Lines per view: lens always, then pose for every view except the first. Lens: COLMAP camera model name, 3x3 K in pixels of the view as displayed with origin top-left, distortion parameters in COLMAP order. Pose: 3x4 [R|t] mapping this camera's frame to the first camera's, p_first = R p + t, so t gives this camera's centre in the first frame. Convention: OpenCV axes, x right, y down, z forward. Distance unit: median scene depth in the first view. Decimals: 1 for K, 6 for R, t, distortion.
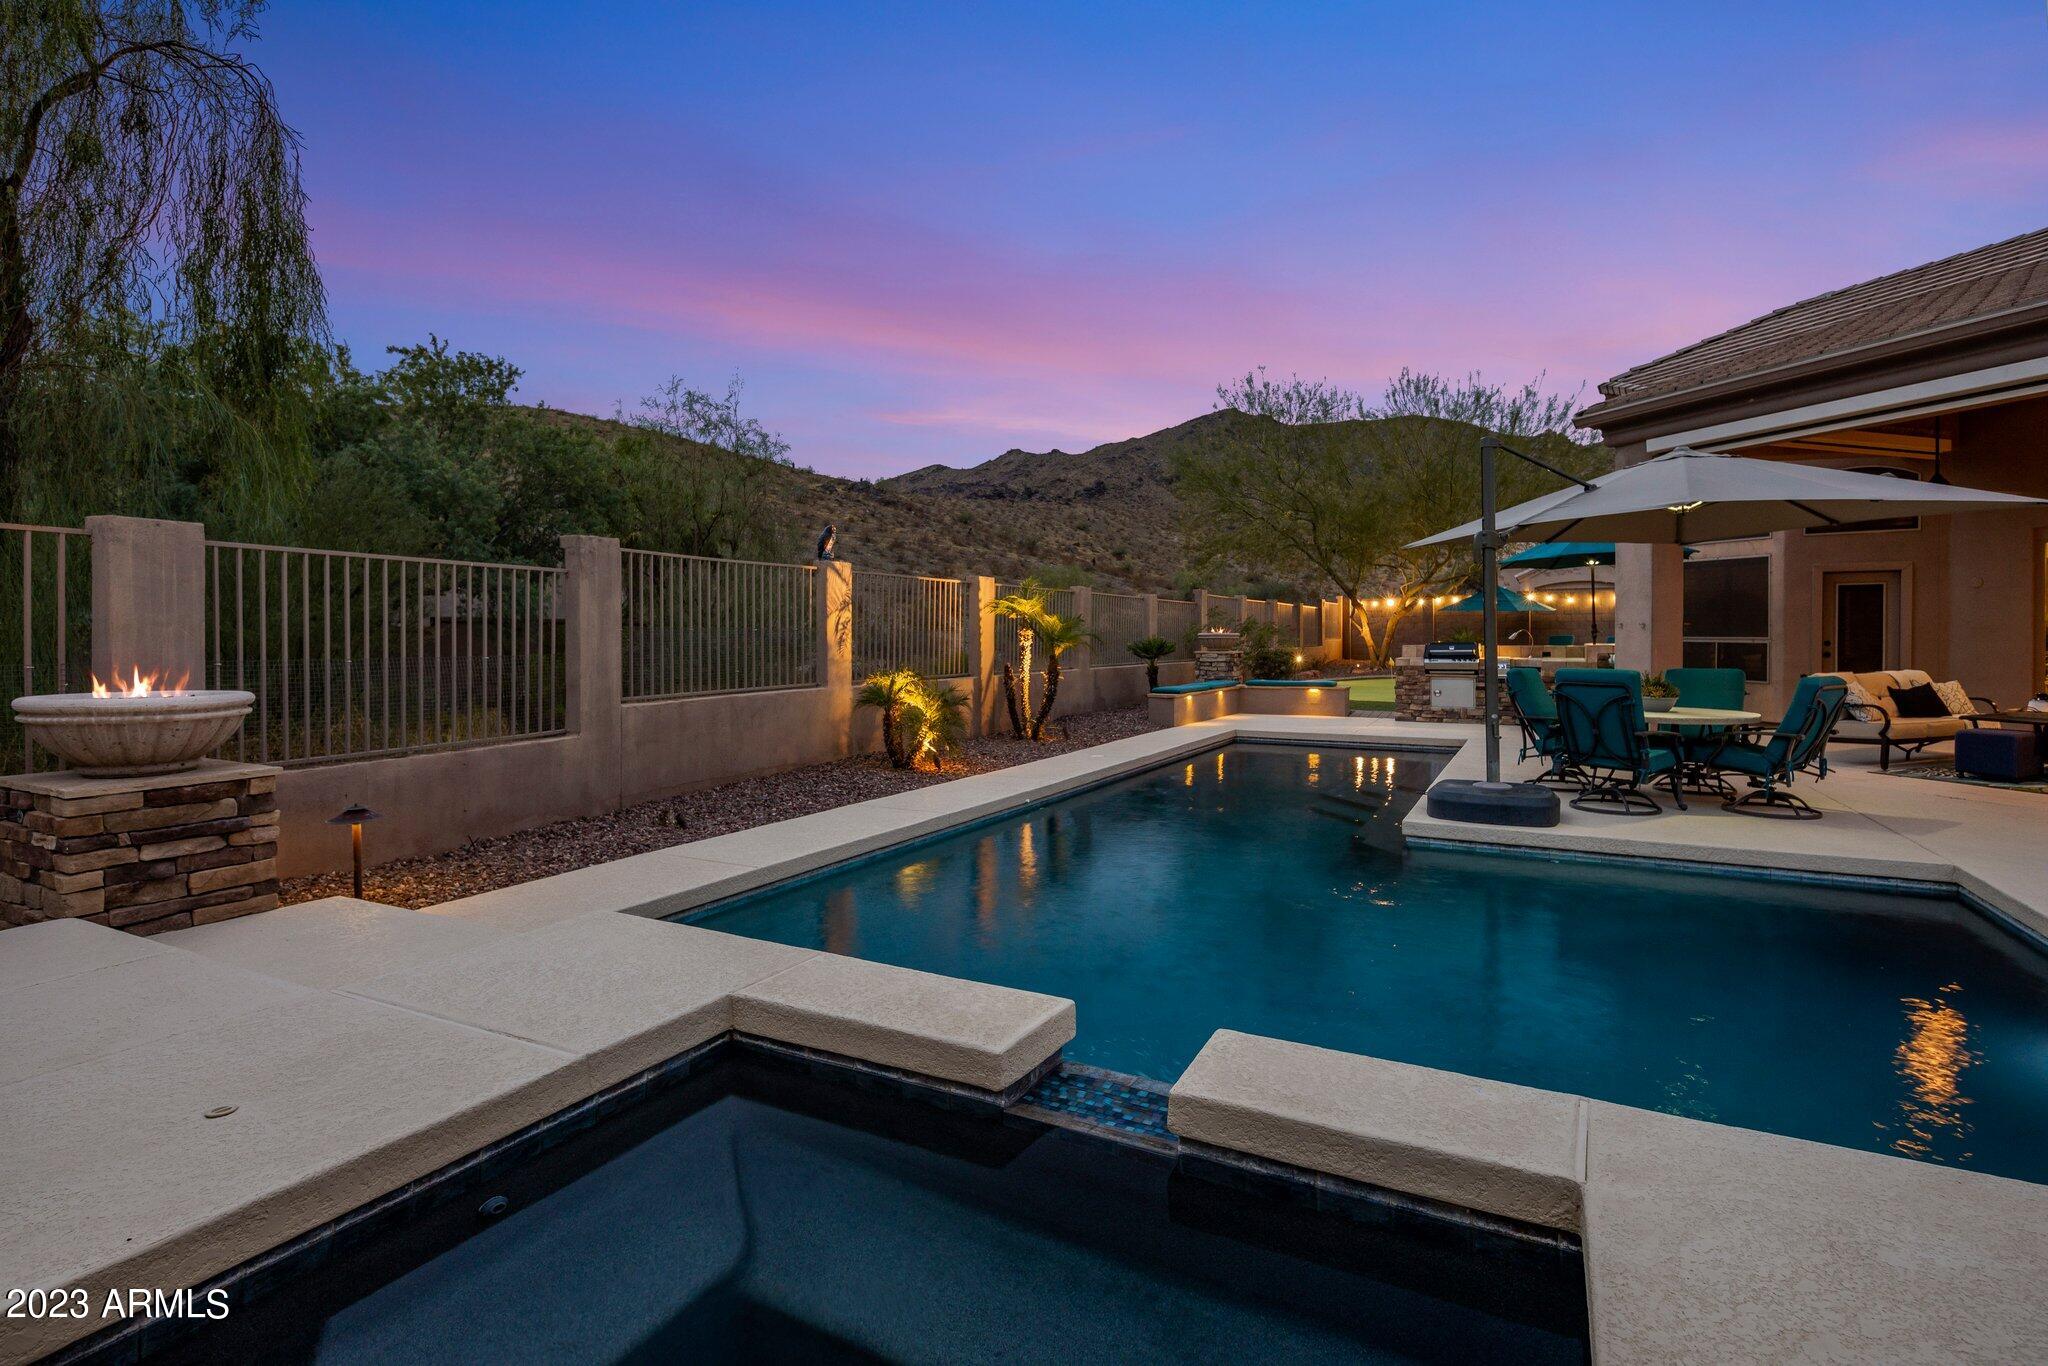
lens RADIAL K [[986.4, 0, 1027.4], [0, 986.4, 646.4], [0, 0, 1]] dist [0.003931, -0.004343]
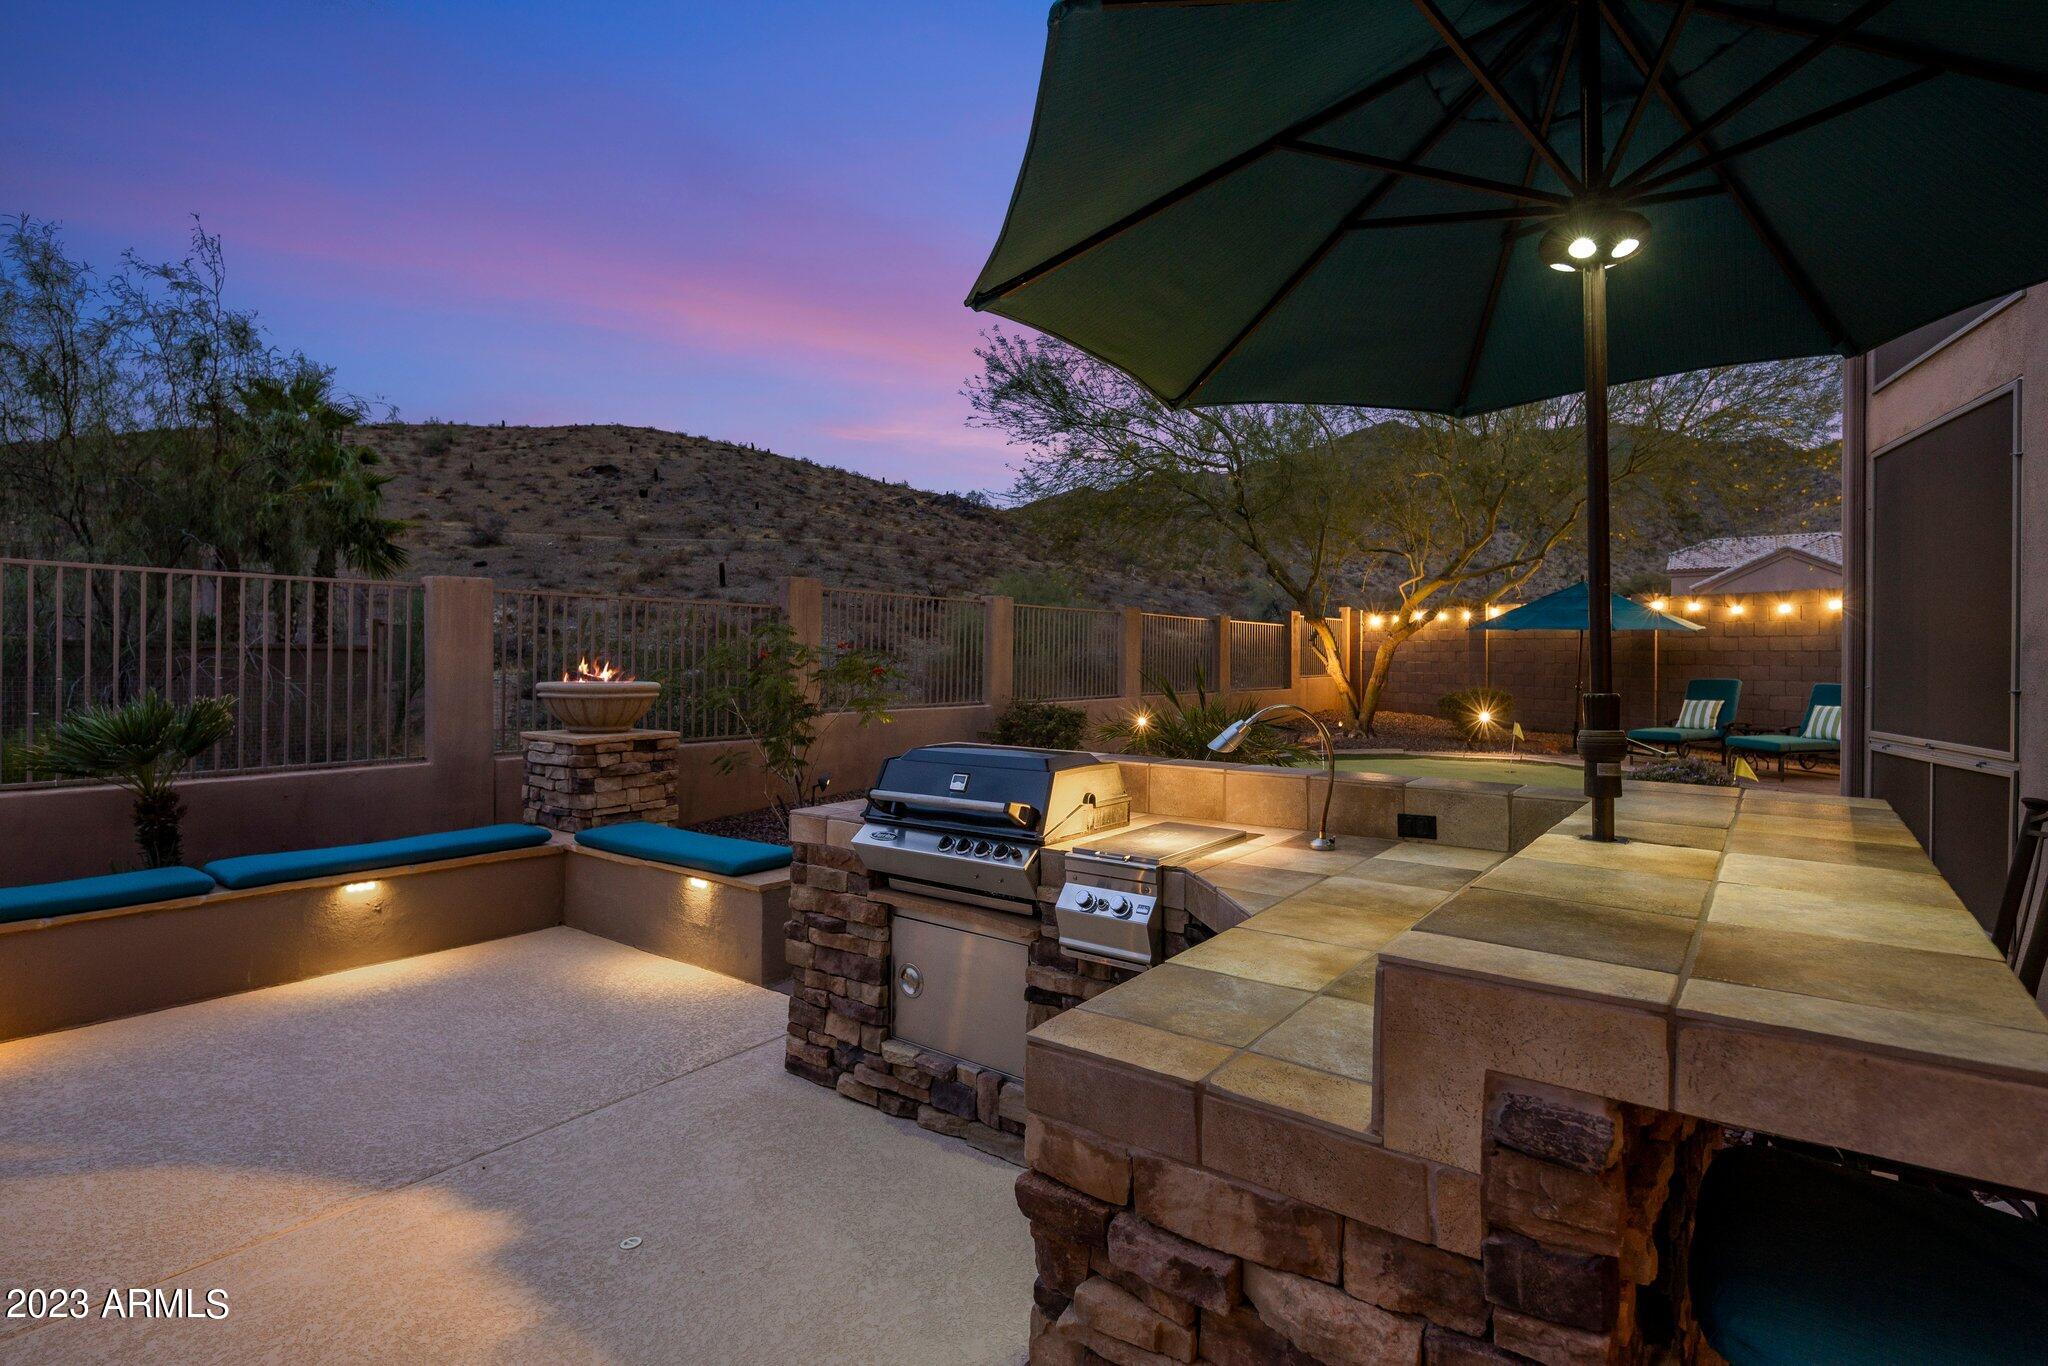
lens RADIAL K [[986.4, 0, 1030.3], [0, 986.4, 664.2], [0, 0, 1]] dist [0.003931, -0.004343]
pose [[0.988547, 0.008077, -0.150697, 0.572031], [-0.008850, 0.999951, -0.004463, -0.028046], [0.150654, 0.005745, 0.988570, 0.944077]]
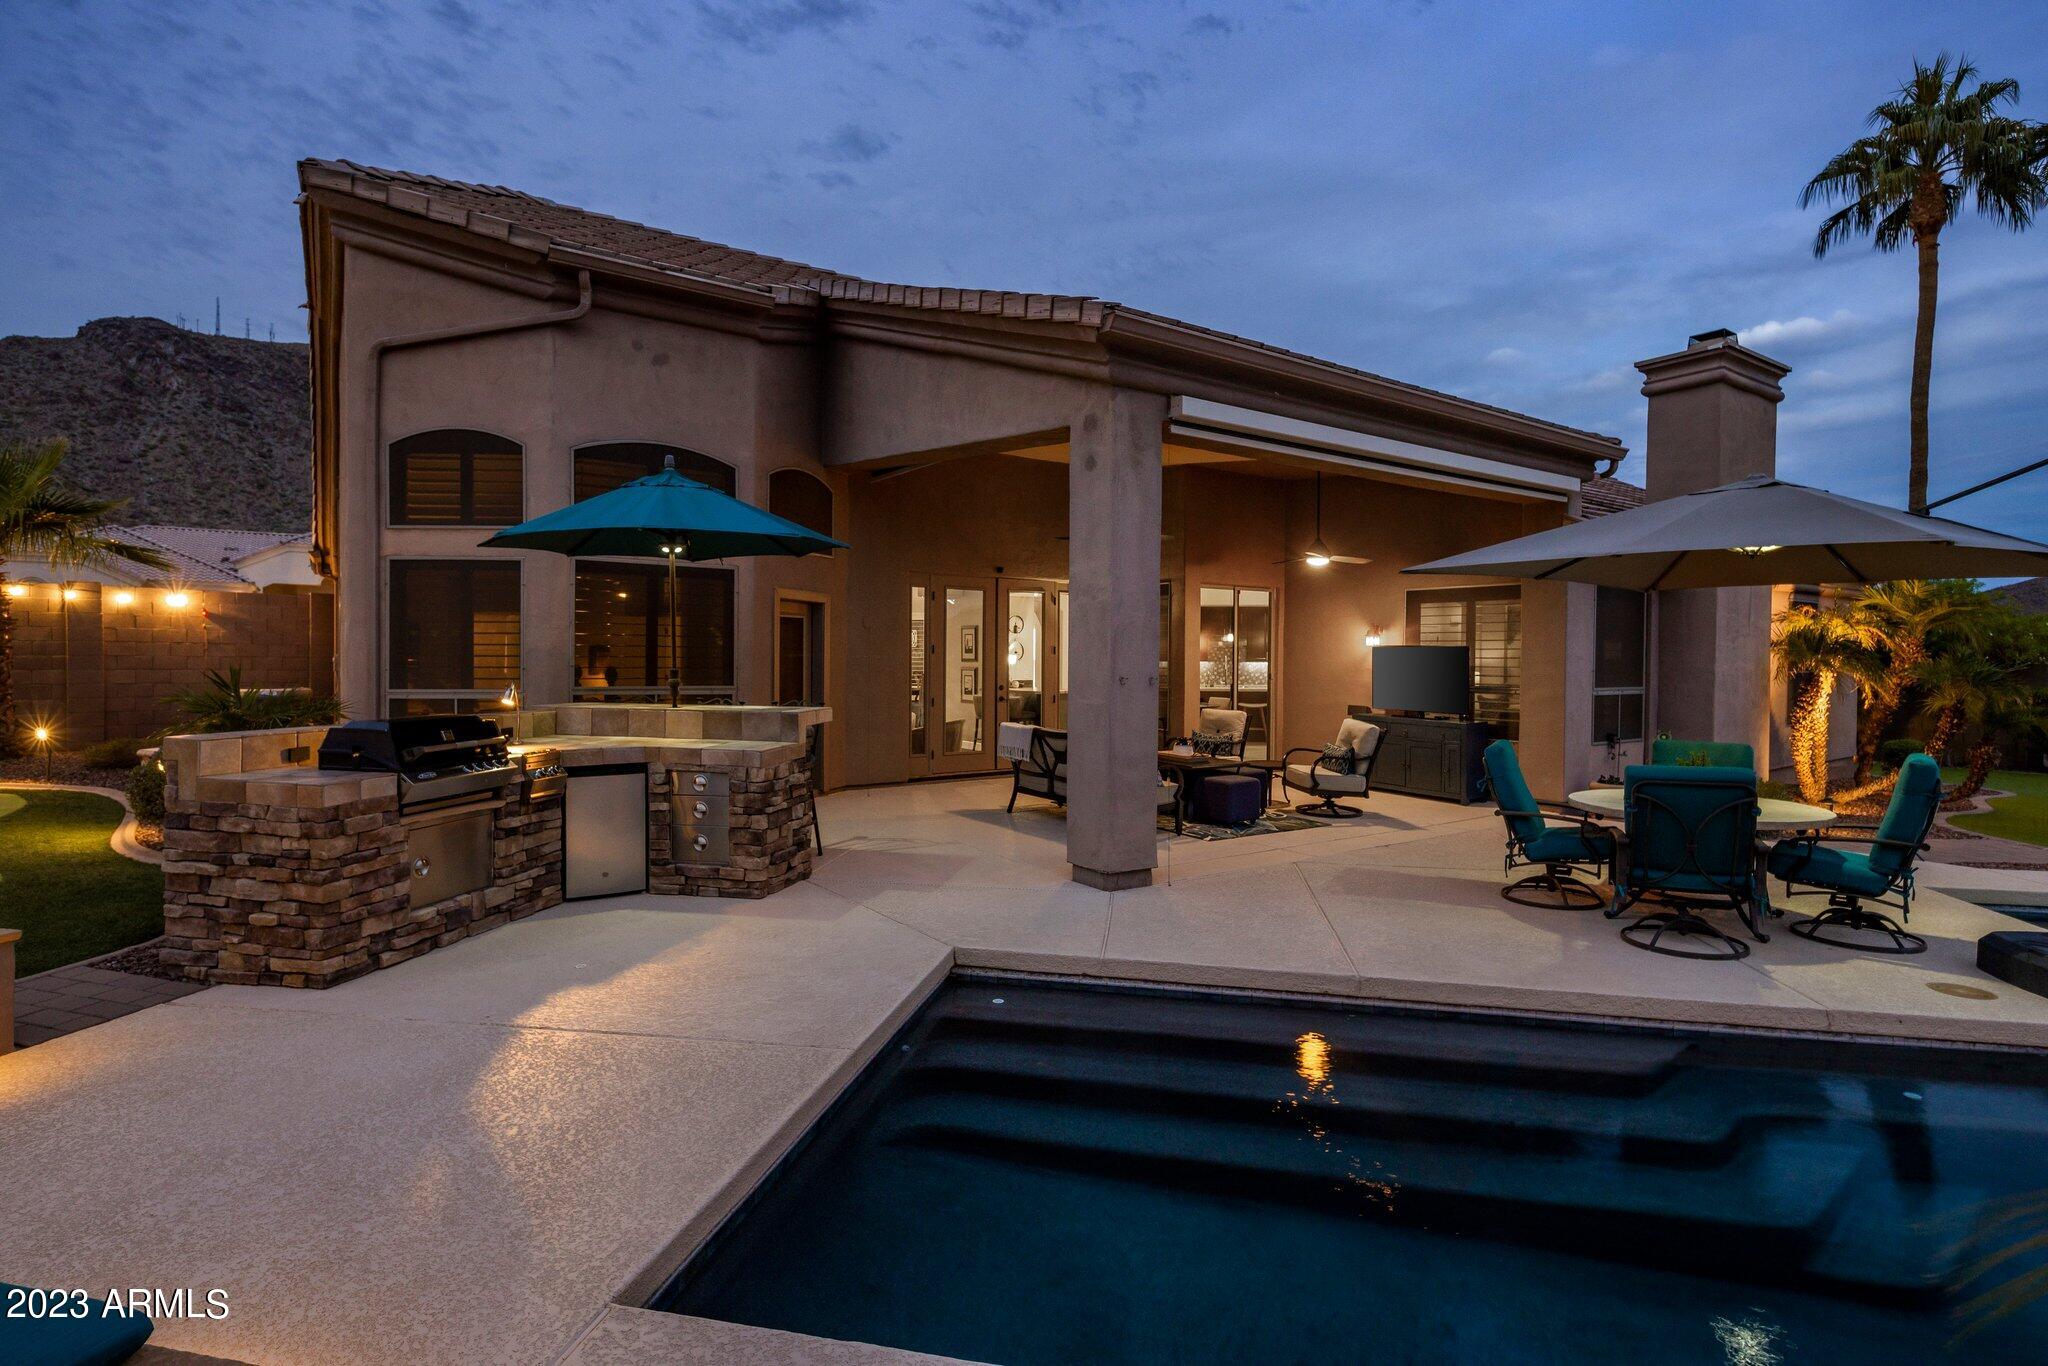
lens RADIAL K [[986.4, 0, 1021.5], [0, 986.4, 667.0], [0, 0, 1]] dist [0.003931, -0.004343]
pose [[-0.276359, -0.011433, 0.960987, 0.026676], [0.003042, 0.999914, 0.012772, -0.033184], [-0.961050, 0.006453, -0.276300, 1.074133]]
